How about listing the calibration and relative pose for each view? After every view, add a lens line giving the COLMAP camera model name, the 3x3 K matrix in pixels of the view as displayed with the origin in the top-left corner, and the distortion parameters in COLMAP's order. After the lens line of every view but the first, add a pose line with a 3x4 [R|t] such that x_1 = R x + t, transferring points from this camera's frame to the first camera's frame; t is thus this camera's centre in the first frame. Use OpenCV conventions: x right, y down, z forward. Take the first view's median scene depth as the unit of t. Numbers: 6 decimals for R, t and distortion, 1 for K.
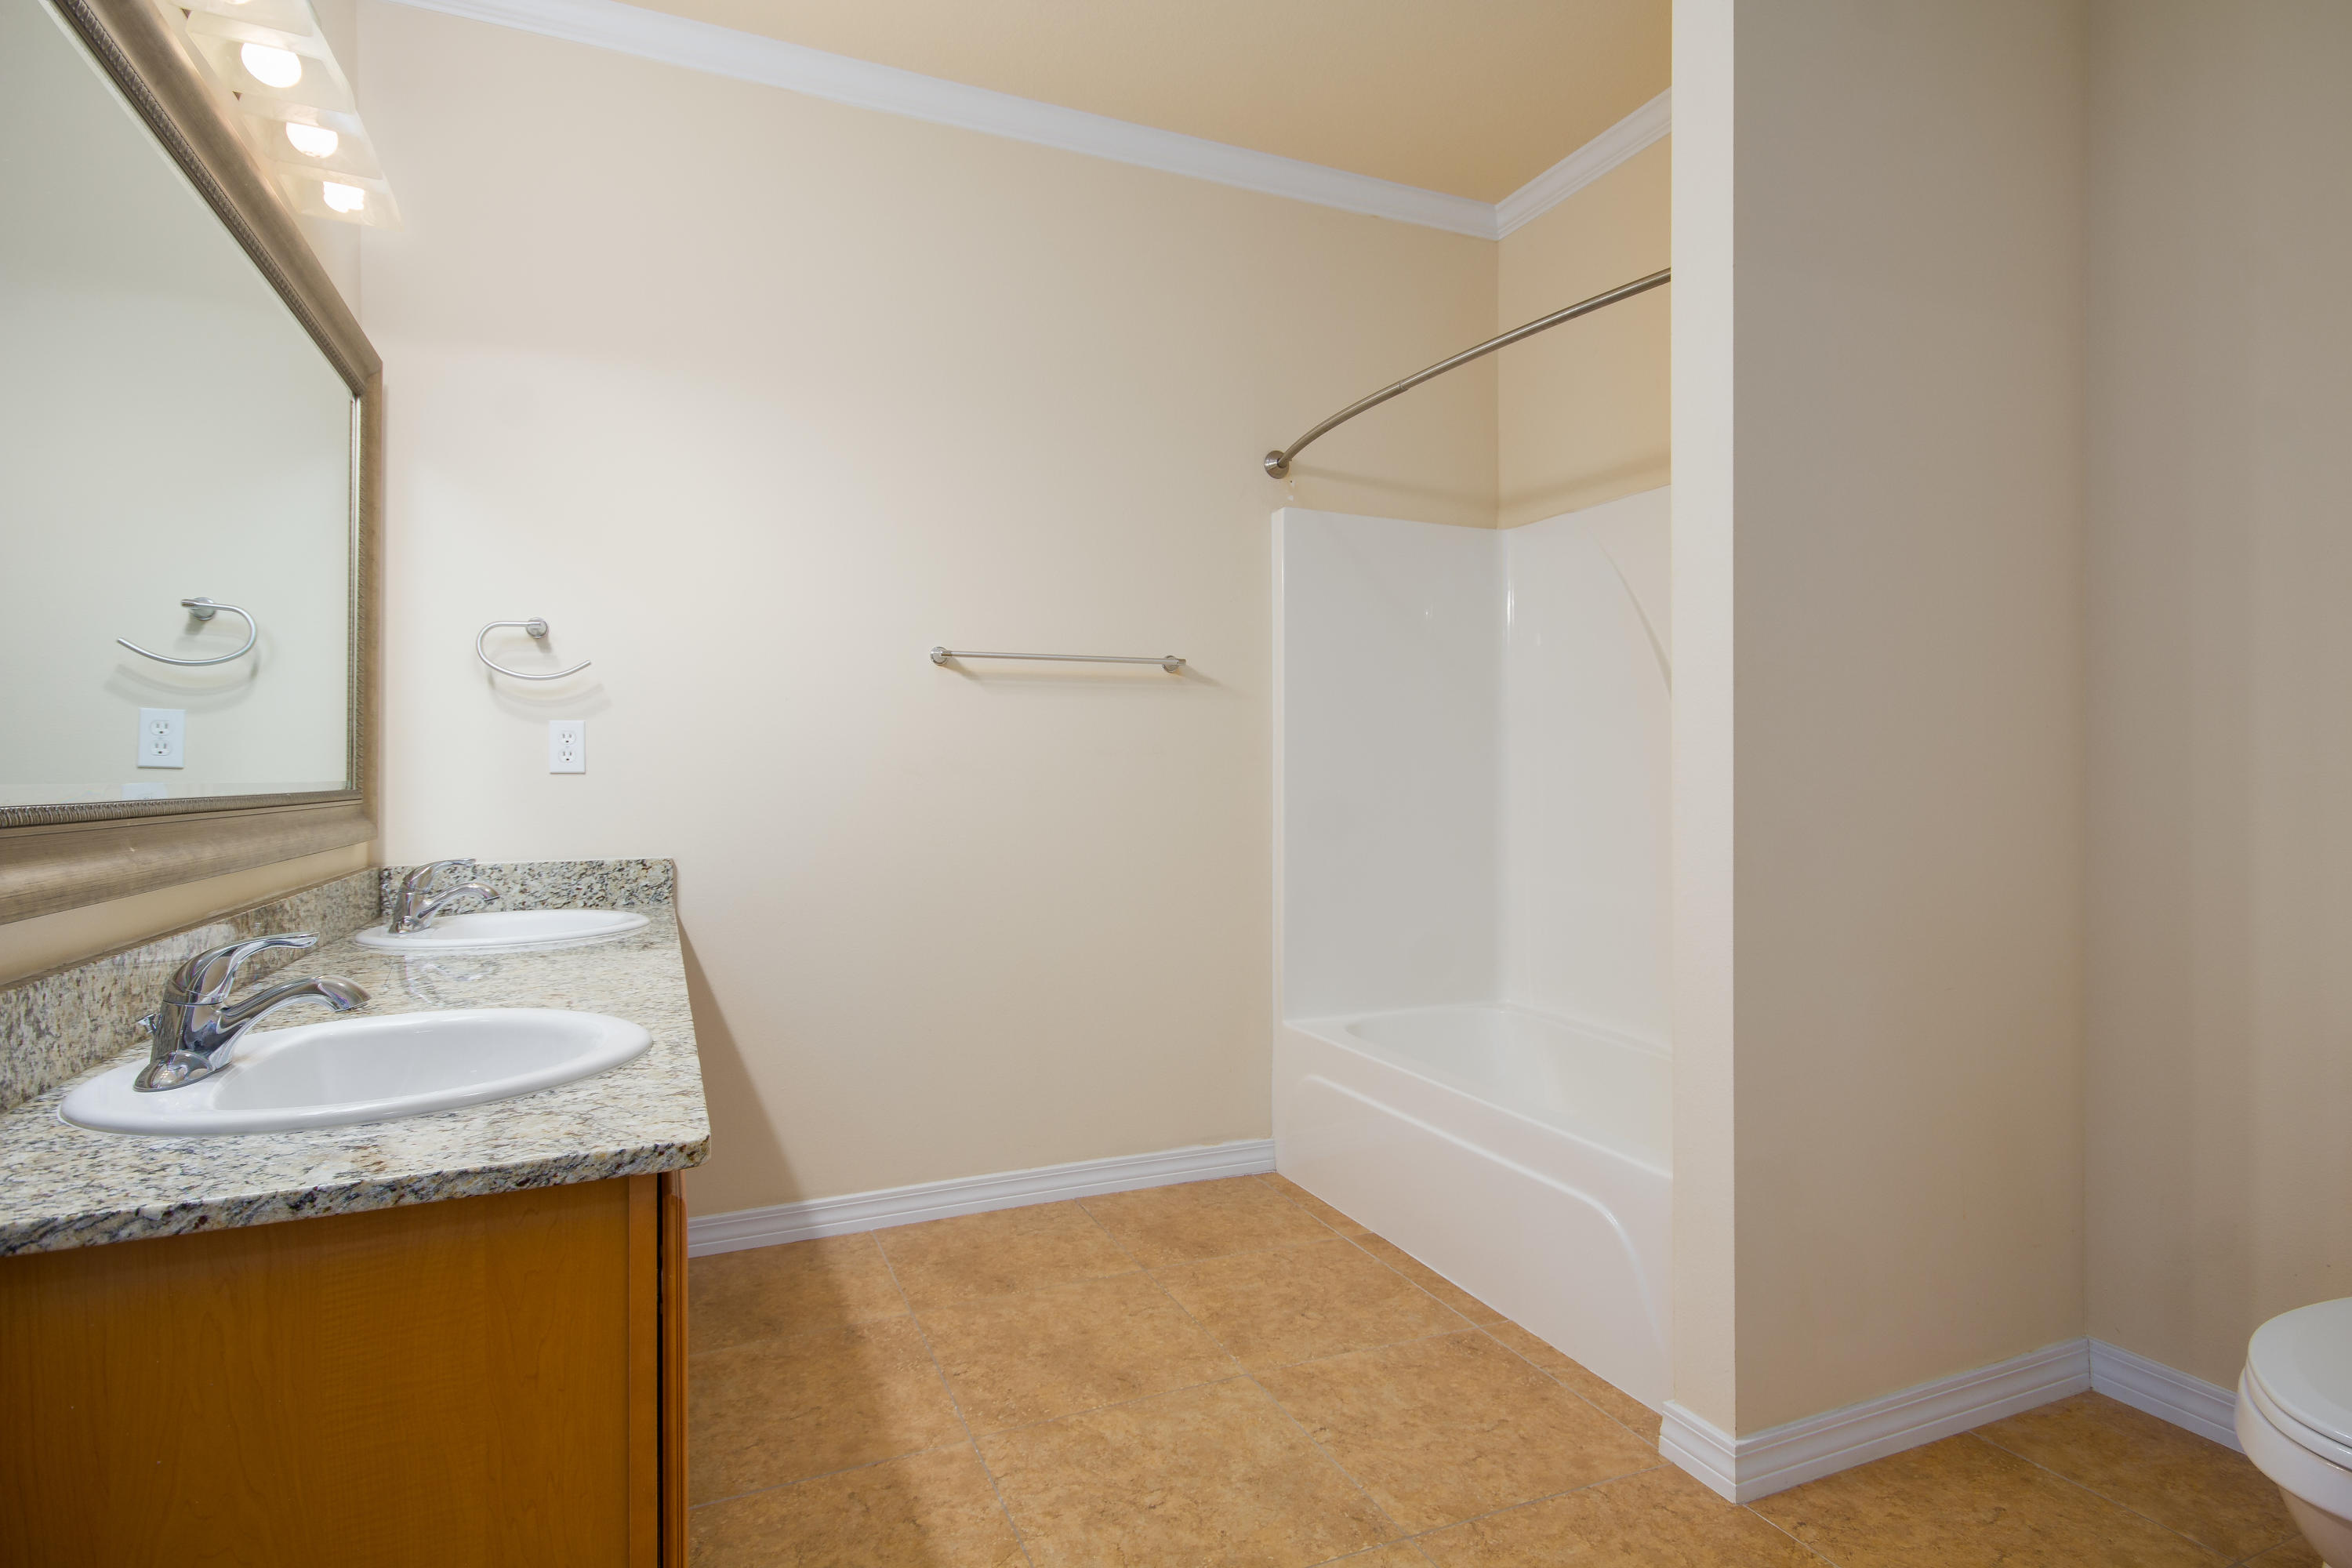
lens RADIAL K [[1182.9, 0, 1189.5], [0, 1182.9, 776.3], [0, 0, 1]] dist [-0.002979, 0.001454]
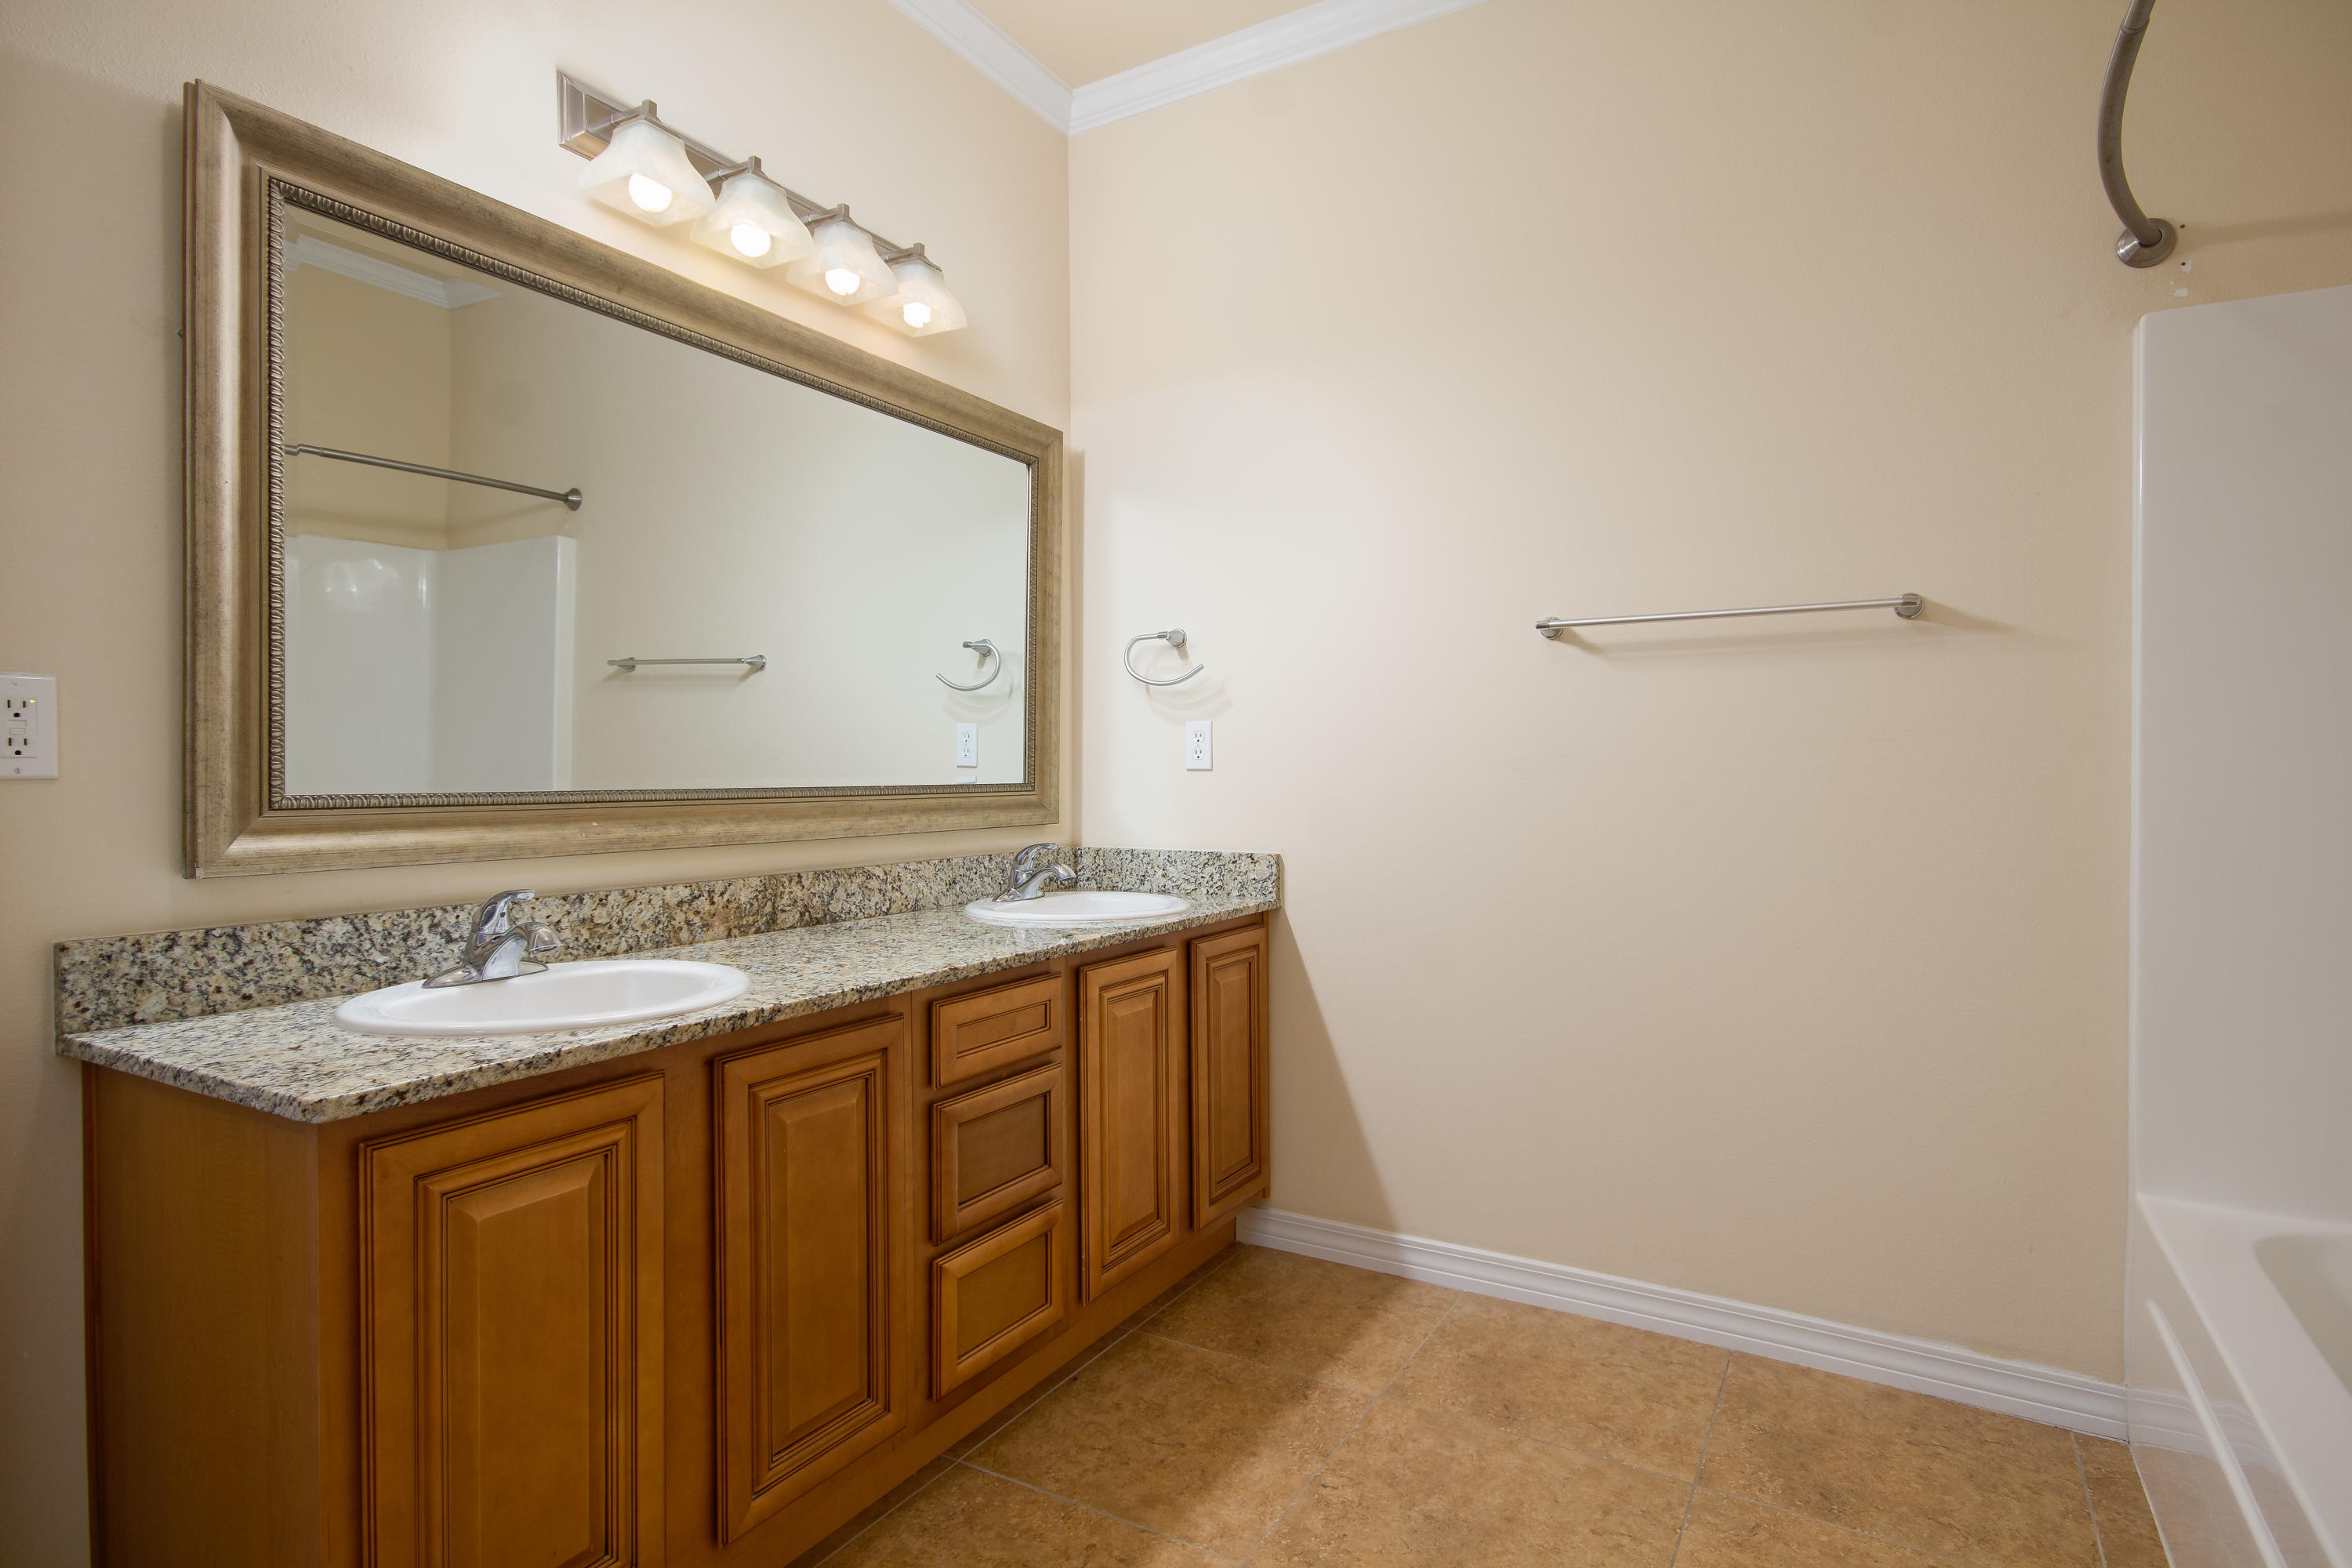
lens RADIAL K [[1182.9, 0, 1188.0], [0, 1182.9, 780.1], [0, 0, 1]] dist [-0.002979, 0.001454]
pose [[0.588859, 0.009958, -0.808174, 0.344555], [-0.001657, 0.999937, 0.011114, -0.005327], [0.808234, -0.005206, 0.588838, 0.348995]]
